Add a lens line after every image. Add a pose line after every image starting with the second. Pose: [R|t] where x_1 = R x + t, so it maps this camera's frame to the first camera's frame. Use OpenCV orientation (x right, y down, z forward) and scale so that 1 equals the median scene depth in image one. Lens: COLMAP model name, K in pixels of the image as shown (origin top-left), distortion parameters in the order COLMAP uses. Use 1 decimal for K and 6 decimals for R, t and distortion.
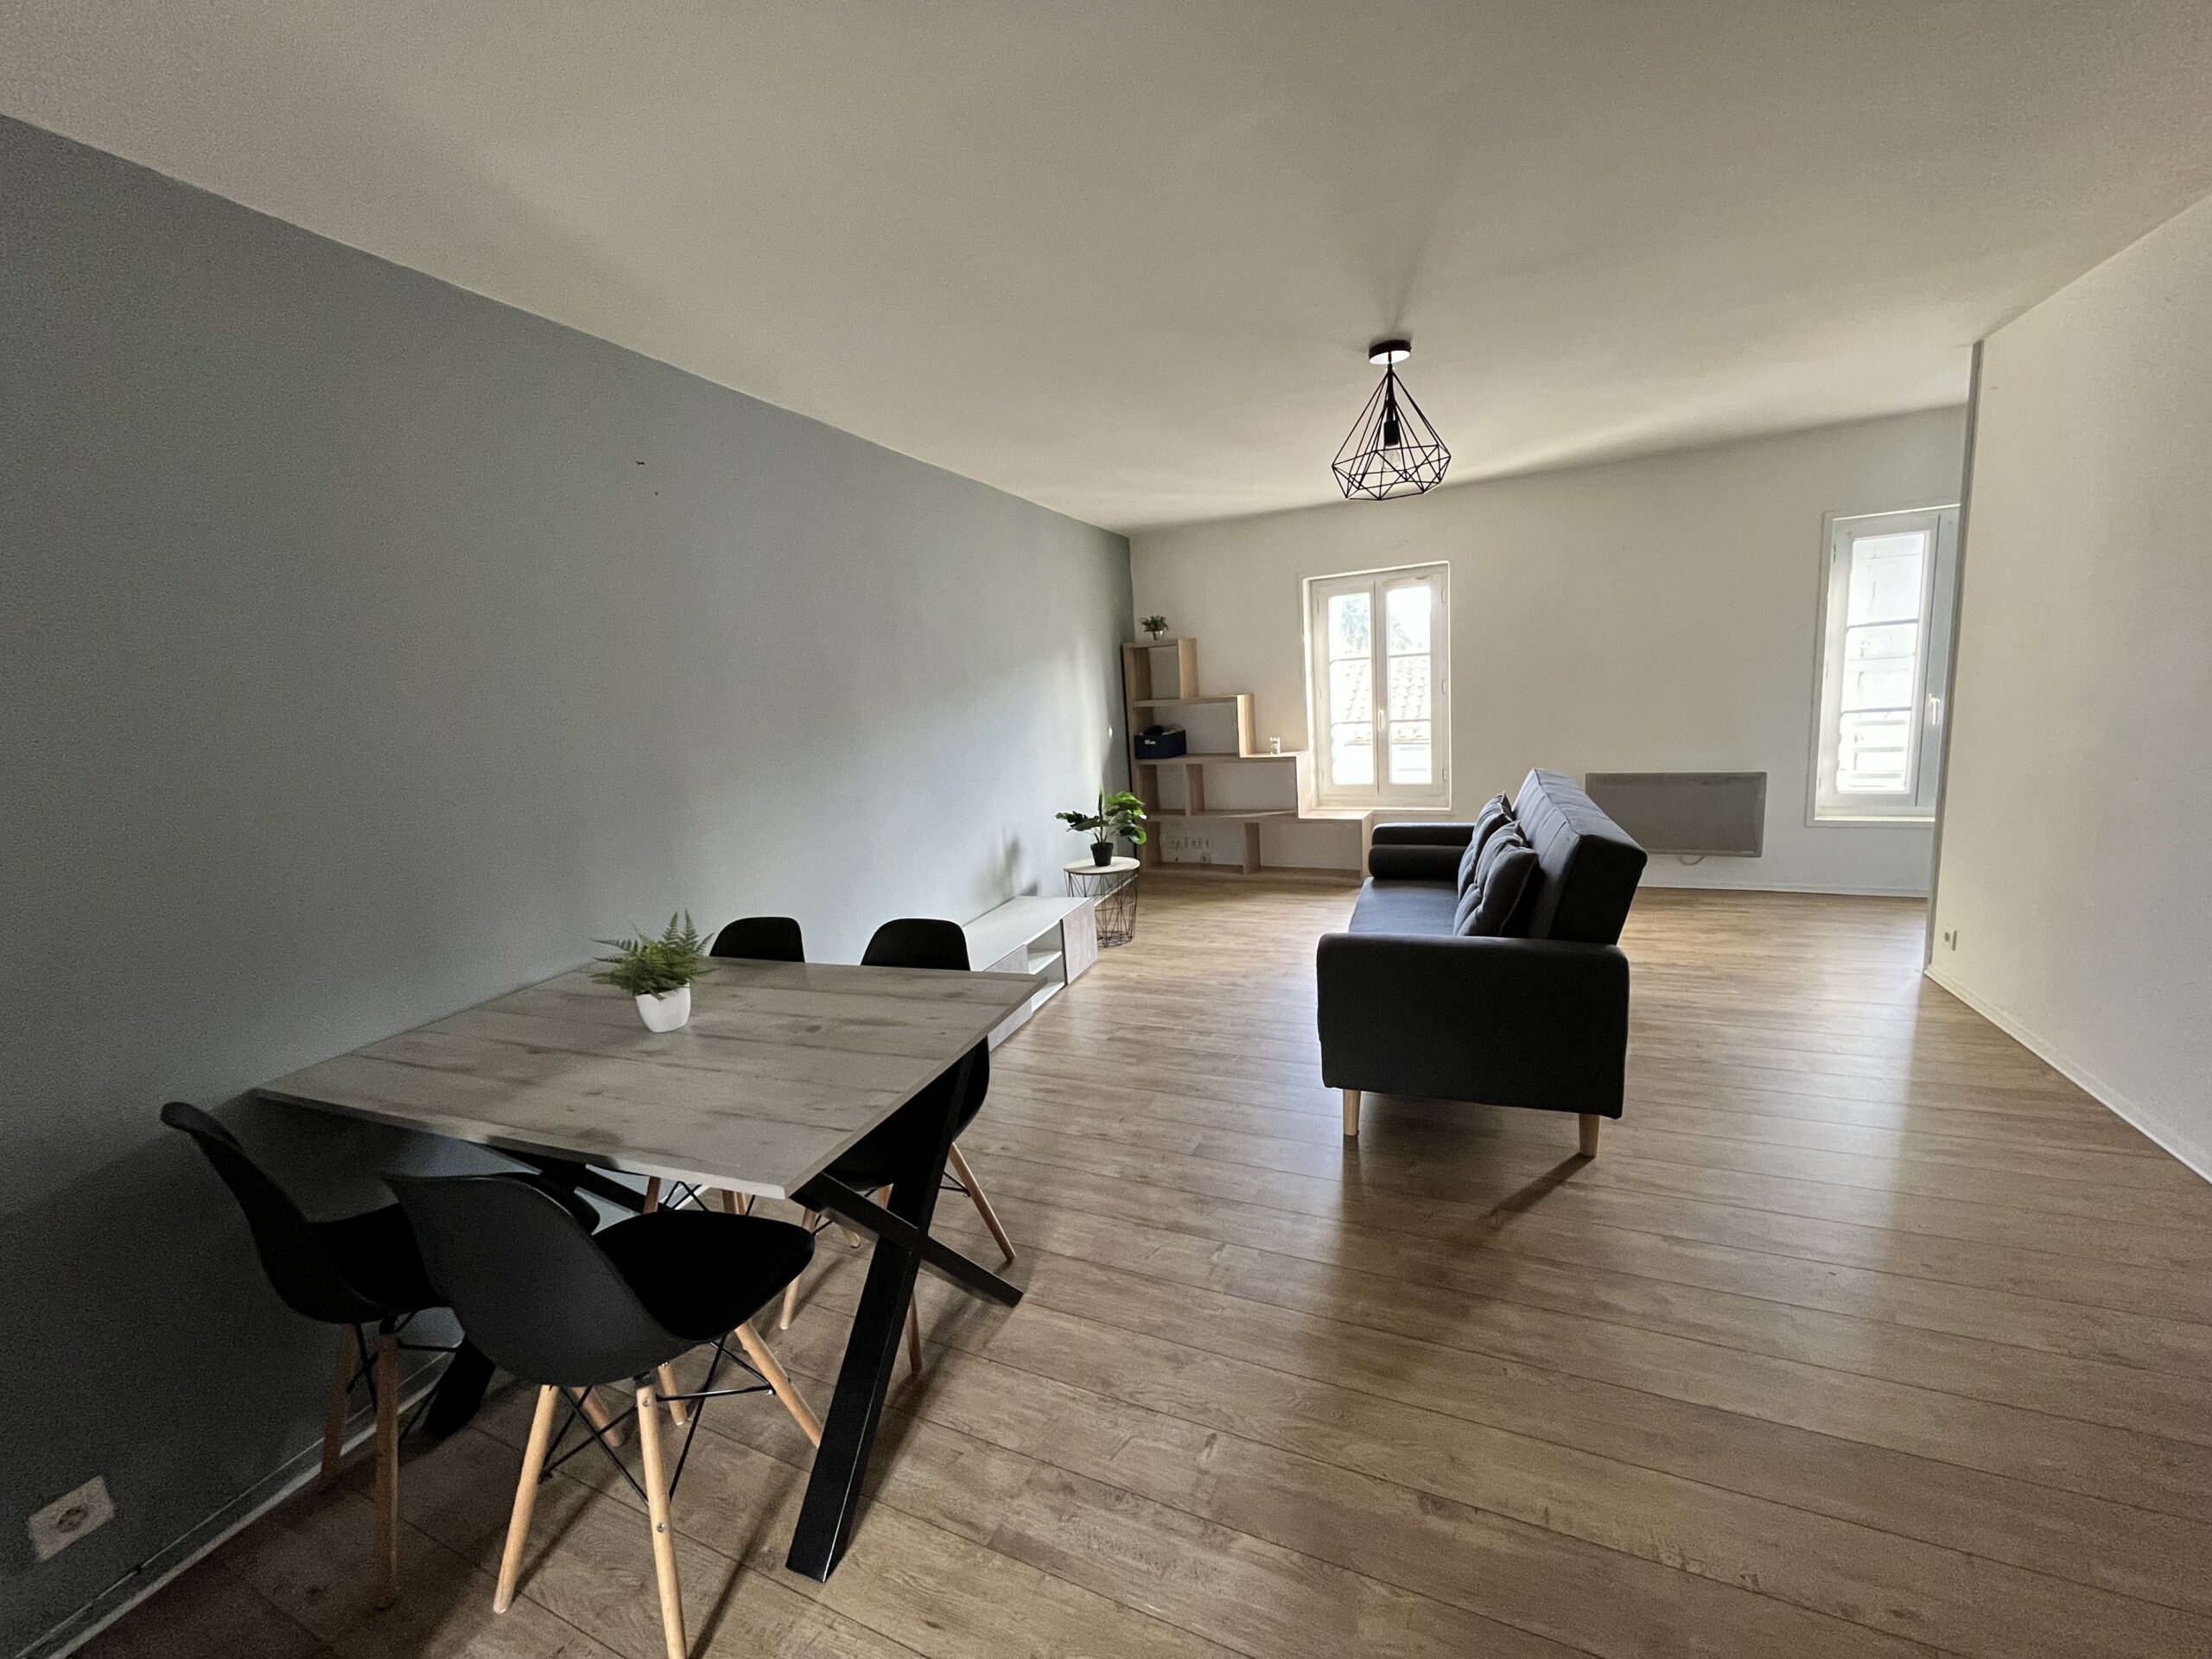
lens RADIAL K [[893.0, 0, 1098.8], [0, 893.0, 823.5], [0, 0, 1]] dist [-0.001491, -0.000302]
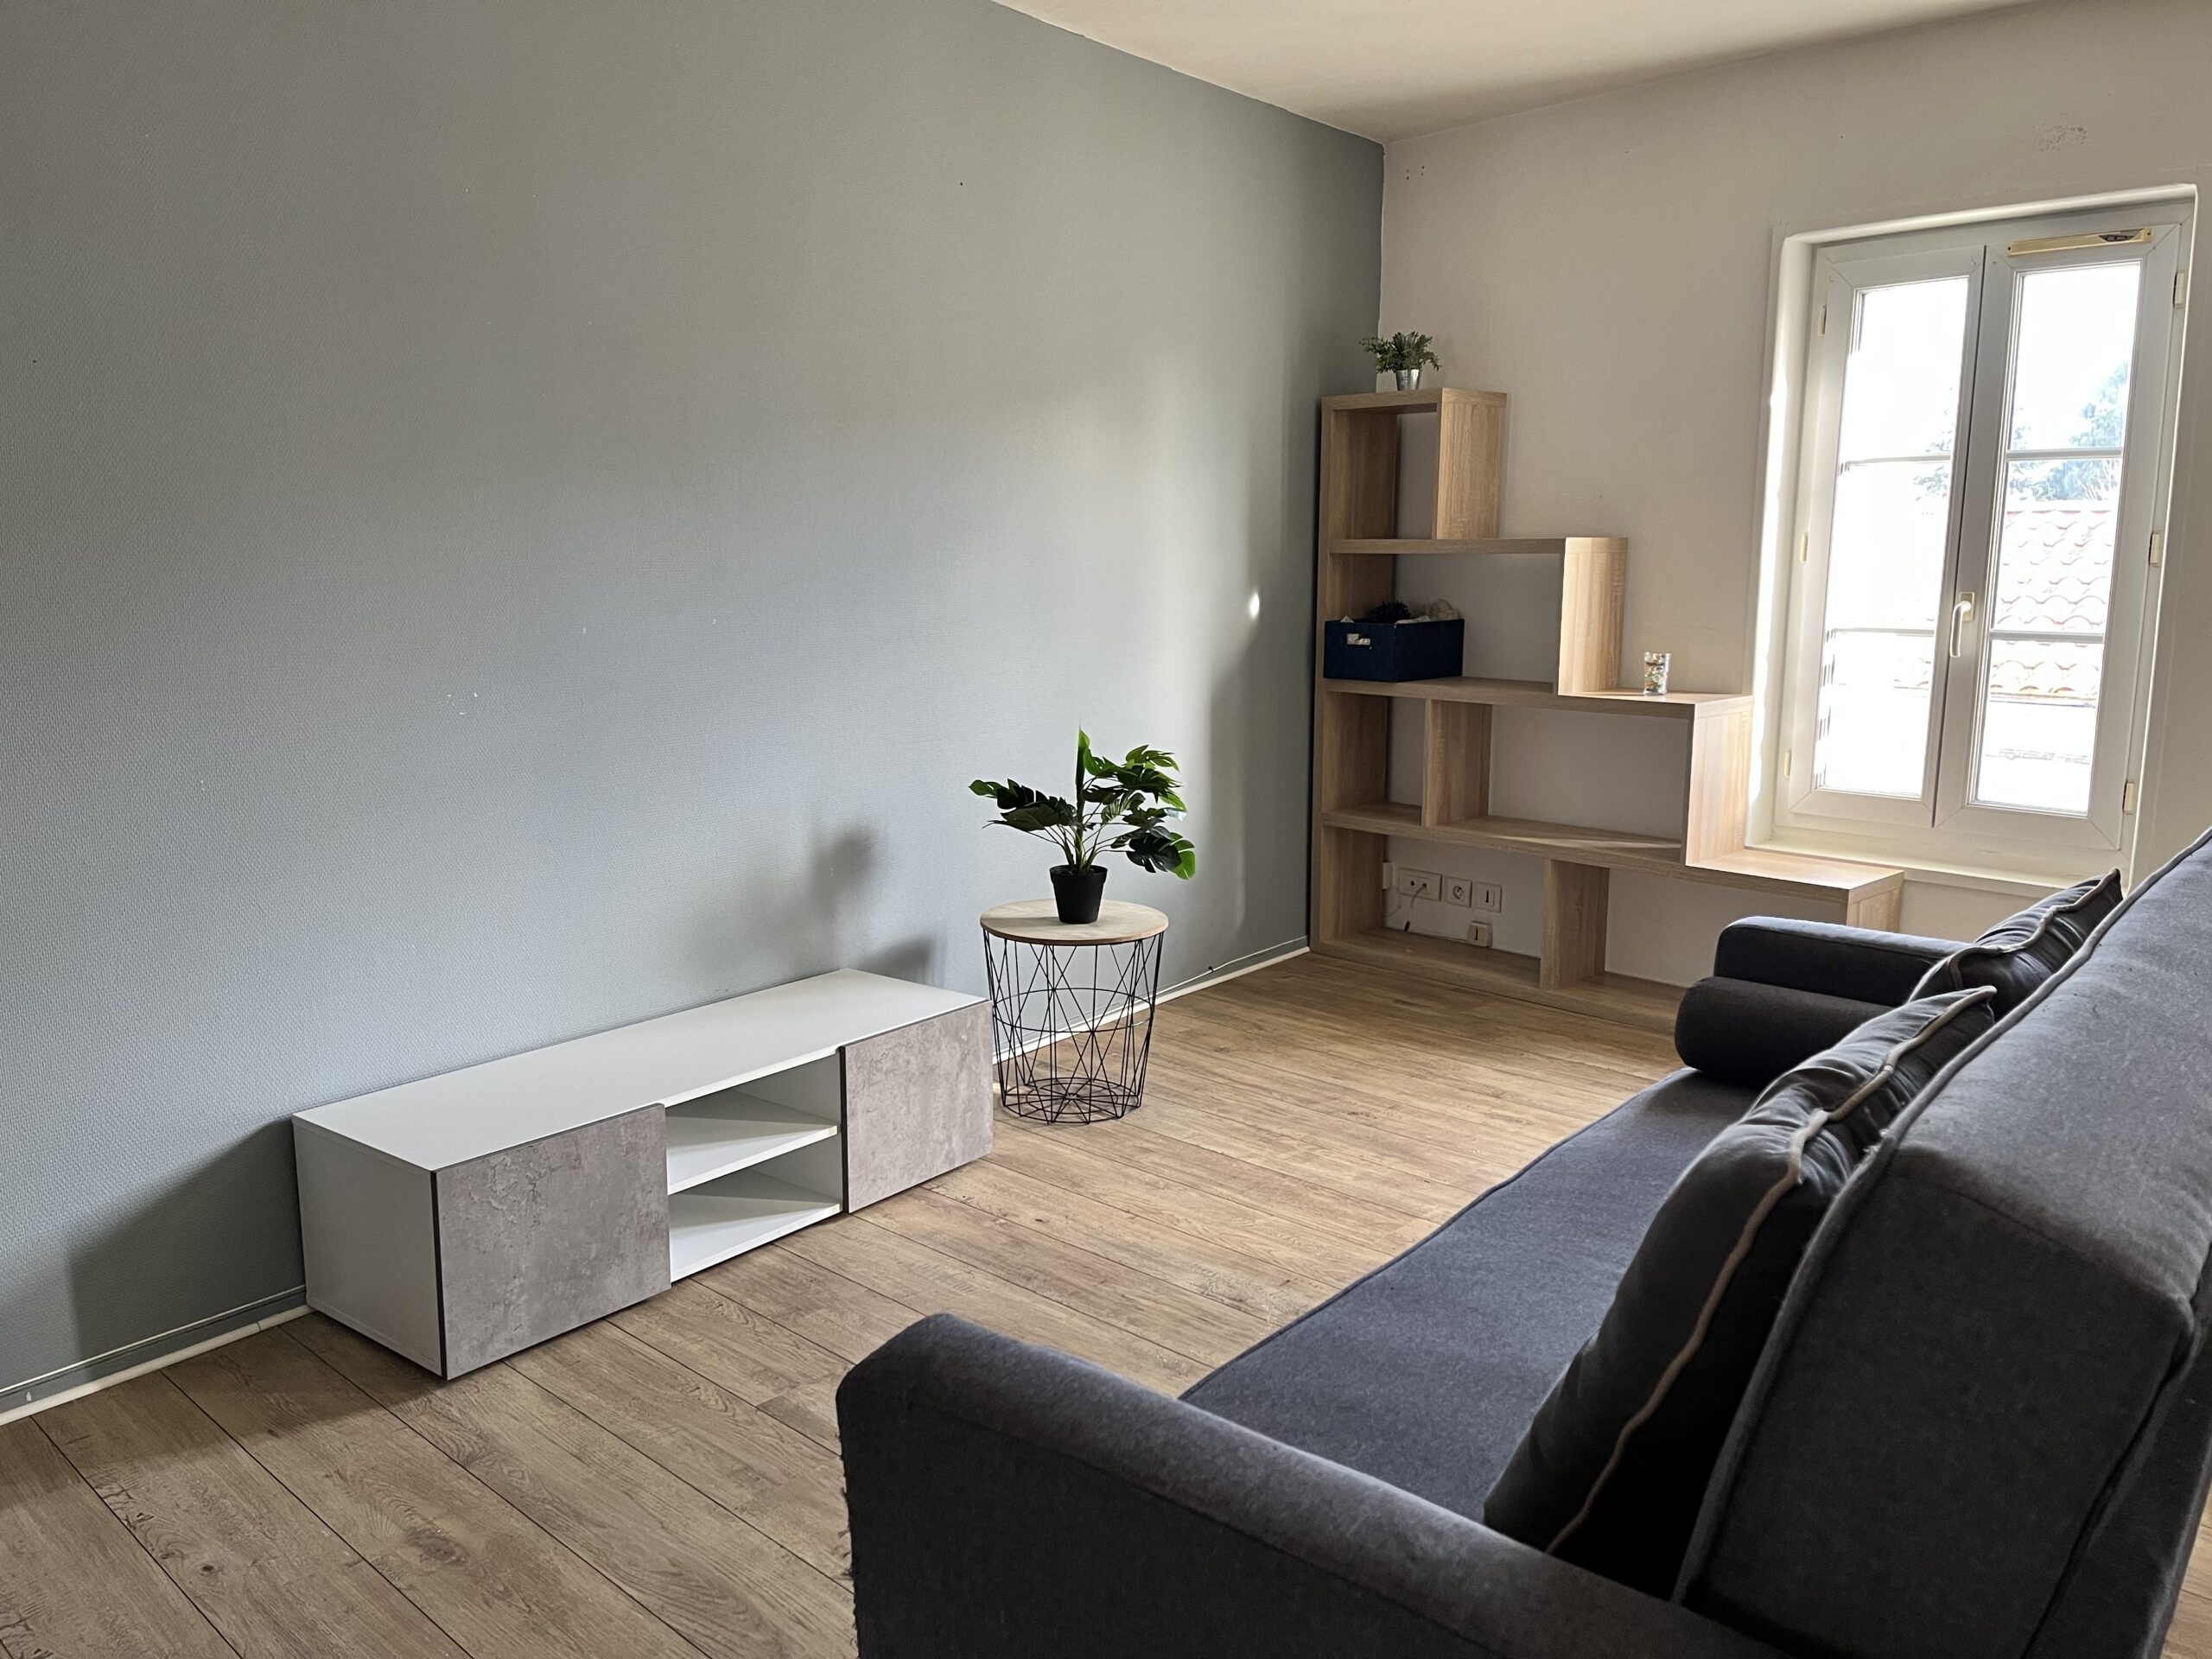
lens RADIAL K [[1668.6, 0, 1106.0], [0, 1668.6, 829.5], [0, 0, 1]] dist [0.028241, -0.002181]
pose [[0.951913, 0.117534, -0.282927, 0.184688], [-0.111786, 0.993064, 0.036434, -0.018888], [0.285247, -0.003055, 0.958449, 0.230065]]
